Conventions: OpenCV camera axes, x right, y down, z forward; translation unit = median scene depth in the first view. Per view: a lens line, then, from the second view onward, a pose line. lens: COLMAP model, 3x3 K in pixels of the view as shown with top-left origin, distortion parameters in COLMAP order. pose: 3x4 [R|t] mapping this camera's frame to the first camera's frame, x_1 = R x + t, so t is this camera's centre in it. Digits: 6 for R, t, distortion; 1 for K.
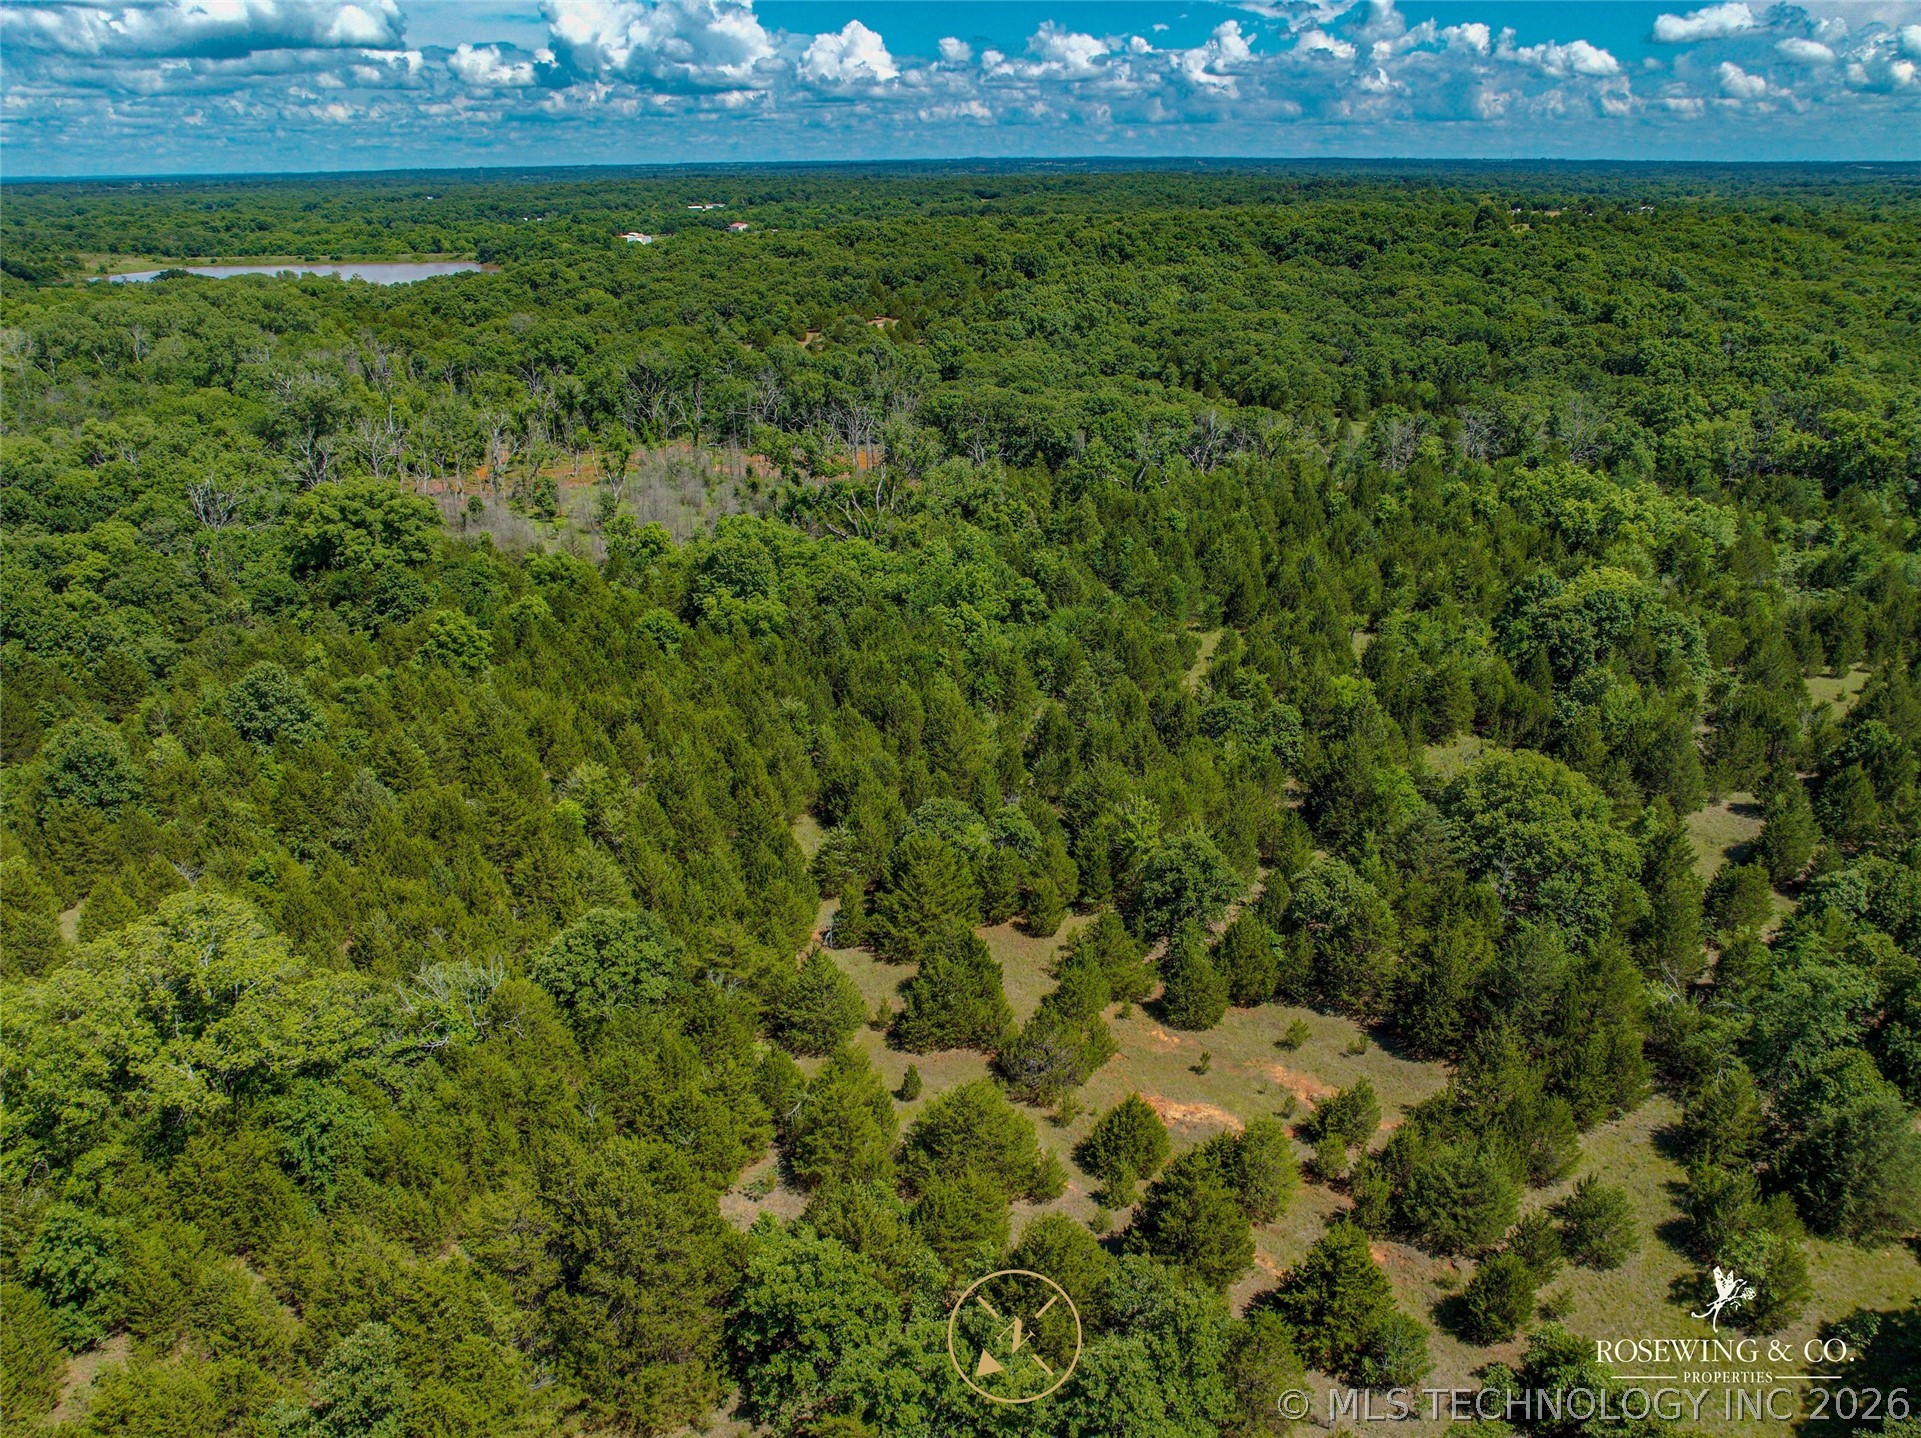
lens RADIAL K [[1364.2, 0, 960.5], [0, 1364.2, 719.0], [0, 0, 1]] dist [-0.062620, 0.034407]
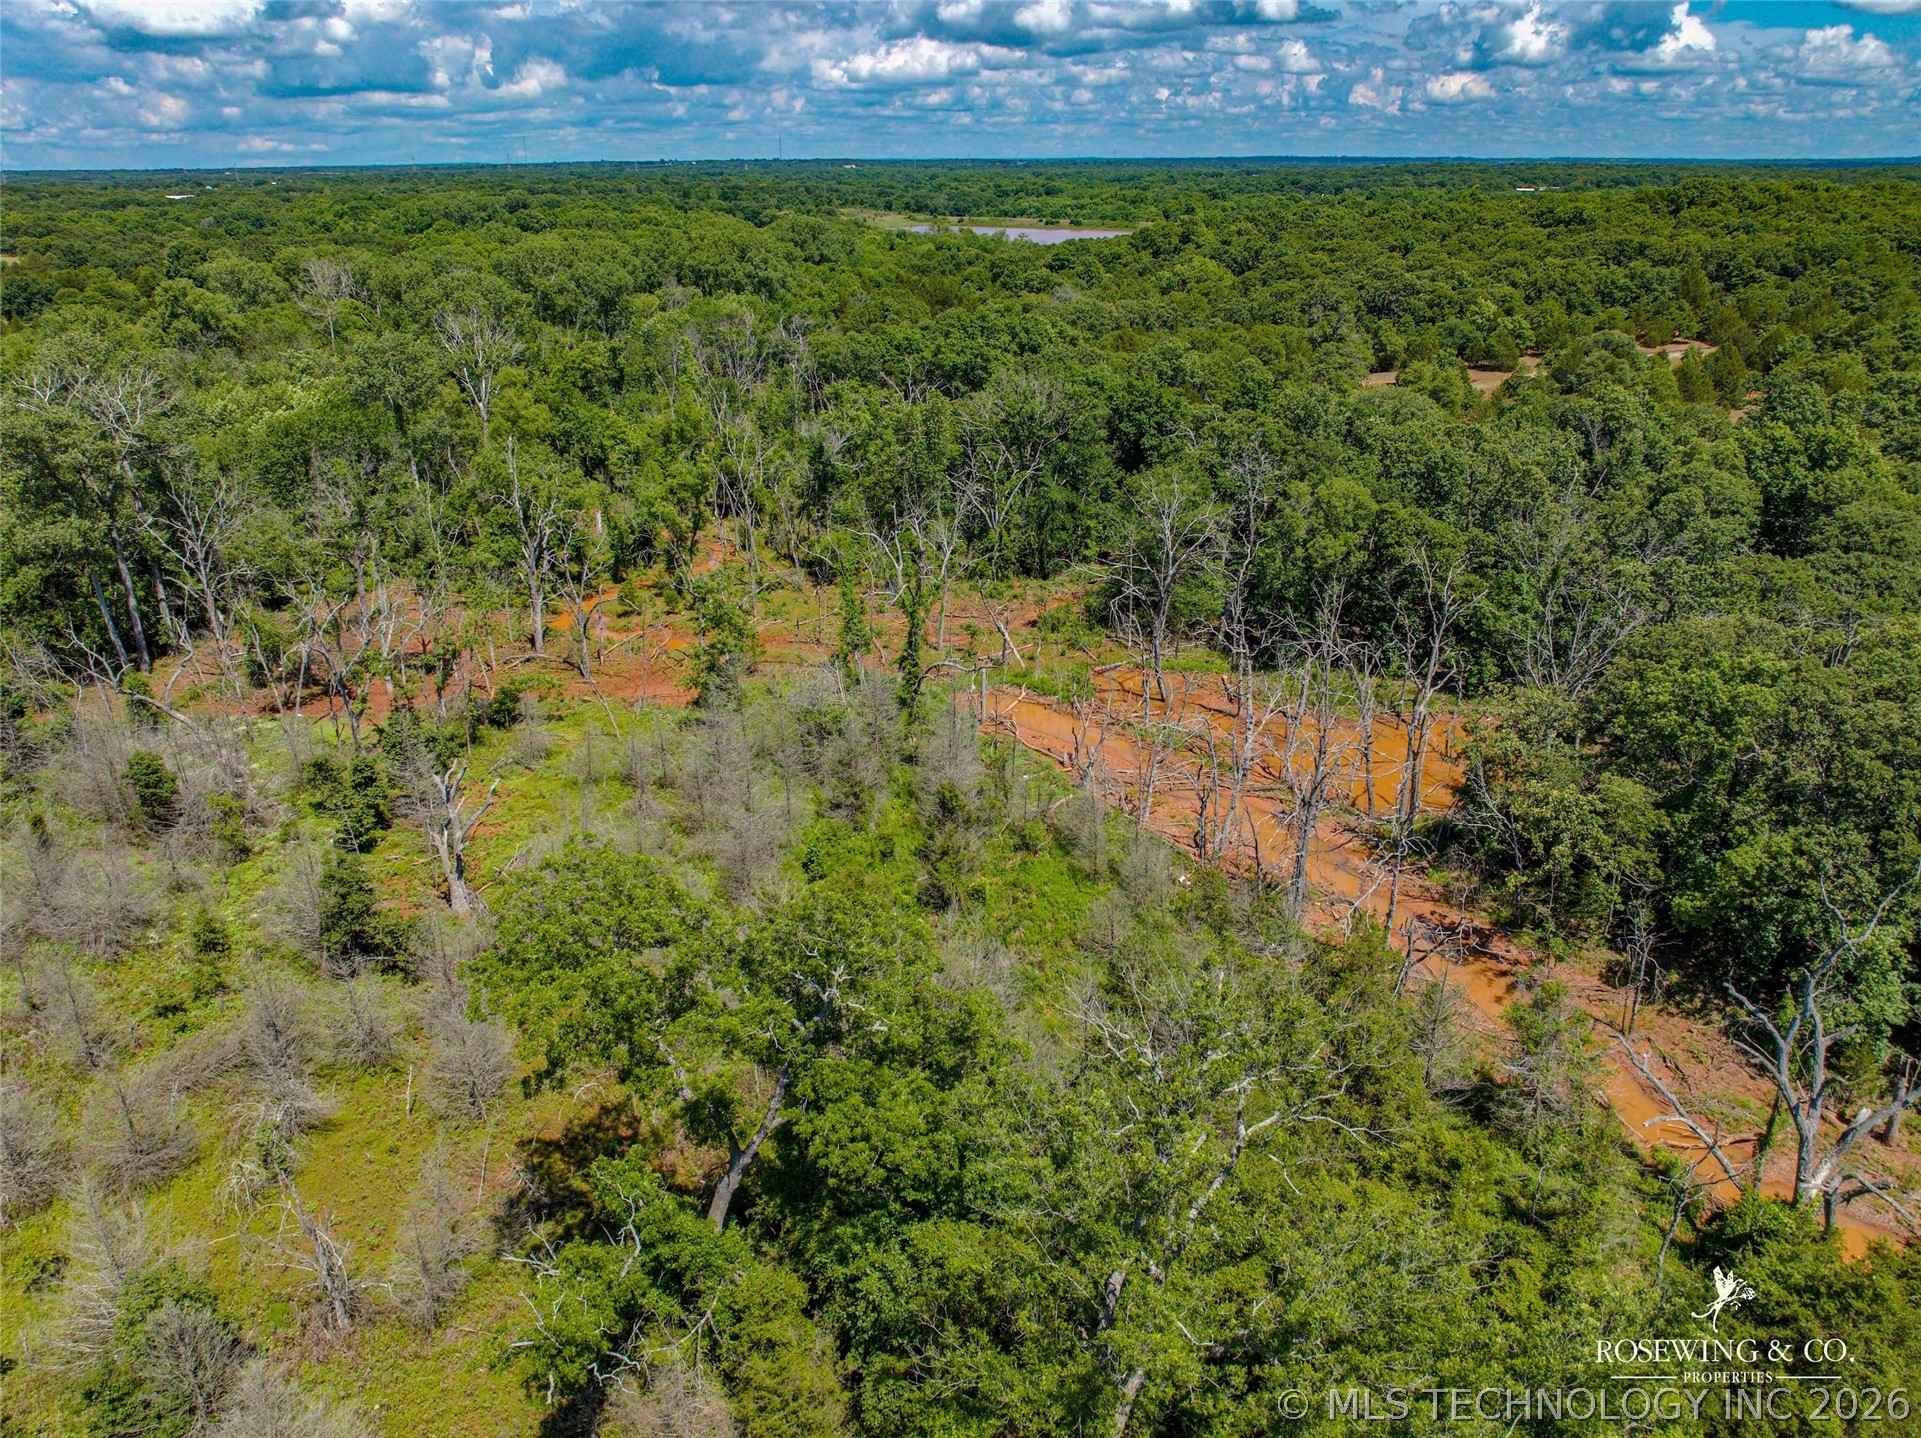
lens RADIAL K [[1364.2, 0, 960.5], [0, 1364.2, 719.0], [0, 0, 1]] dist [-0.062620, 0.034407]
pose [[0.835632, 0.214008, -0.505886, -0.000410], [-0.211751, 0.975303, 0.062815, -0.121919], [0.506835, 0.054631, 0.860310, 0.406252]]
